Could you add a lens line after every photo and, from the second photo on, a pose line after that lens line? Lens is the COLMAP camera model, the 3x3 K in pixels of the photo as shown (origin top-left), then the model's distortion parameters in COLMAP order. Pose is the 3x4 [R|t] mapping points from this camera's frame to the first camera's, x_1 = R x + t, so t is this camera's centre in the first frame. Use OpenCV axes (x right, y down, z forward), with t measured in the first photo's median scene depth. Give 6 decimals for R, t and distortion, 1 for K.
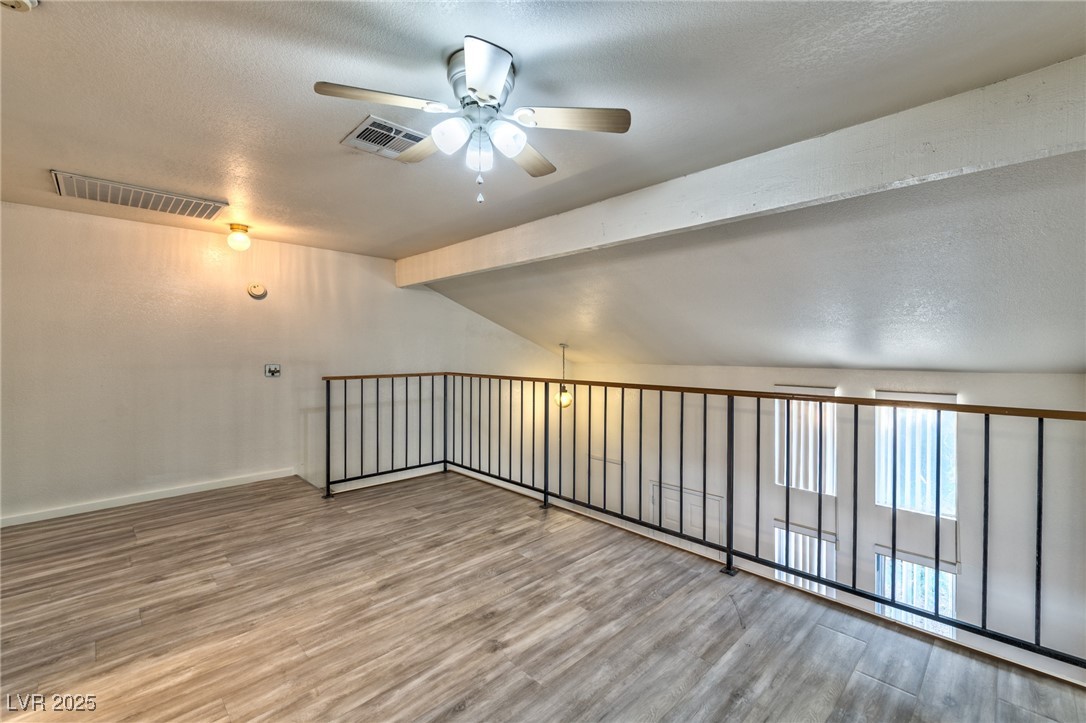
lens RADIAL K [[440.0, 0, 549.1], [0, 440.0, 358.7], [0, 0, 1]] dist [-0.001389, -0.001338]
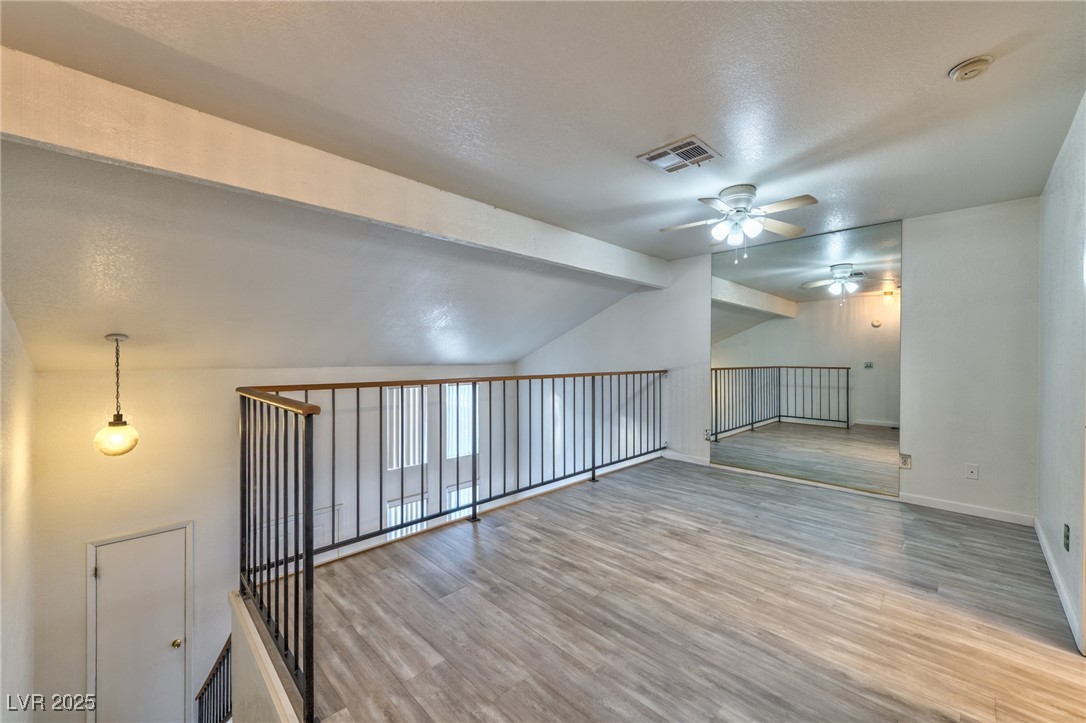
lens RADIAL K [[440.0, 0, 549.7], [0, 440.0, 353.5], [0, 0, 1]] dist [-0.001389, -0.001338]
pose [[-0.000806, 0.002731, 0.999996, -1.426263], [0.023289, 0.999725, -0.002711, -0.016731], [-0.999728, 0.023287, -0.000870, 1.255837]]
